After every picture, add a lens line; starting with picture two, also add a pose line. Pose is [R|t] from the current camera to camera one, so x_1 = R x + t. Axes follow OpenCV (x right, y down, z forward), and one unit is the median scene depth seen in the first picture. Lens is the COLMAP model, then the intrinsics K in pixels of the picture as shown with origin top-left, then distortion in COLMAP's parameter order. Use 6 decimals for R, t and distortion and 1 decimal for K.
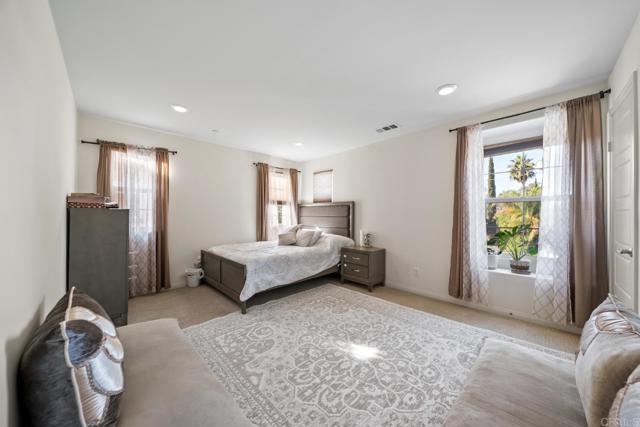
lens RADIAL K [[222.5, 0, 324.5], [0, 222.5, 213.8], [0, 0, 1]] dist [-0.005878, 0.000311]
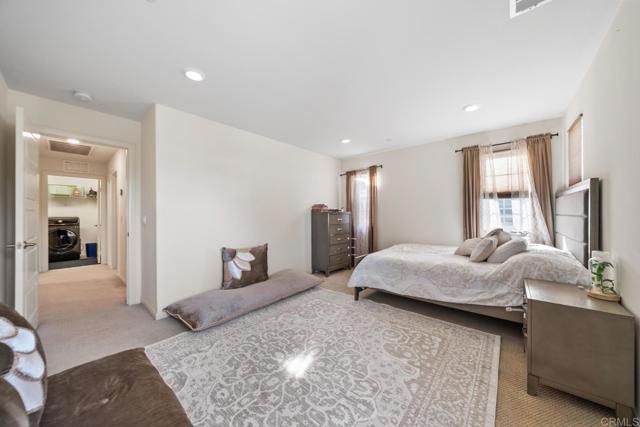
lens RADIAL K [[222.5, 0, 324.5], [0, 222.5, 214.9], [0, 0, 1]] dist [-0.005878, 0.000311]
pose [[0.076828, -0.003409, -0.997039, 0.819806], [0.014278, 0.999895, -0.002319, 0.007516], [0.996942, -0.014057, 0.076869, 0.792611]]
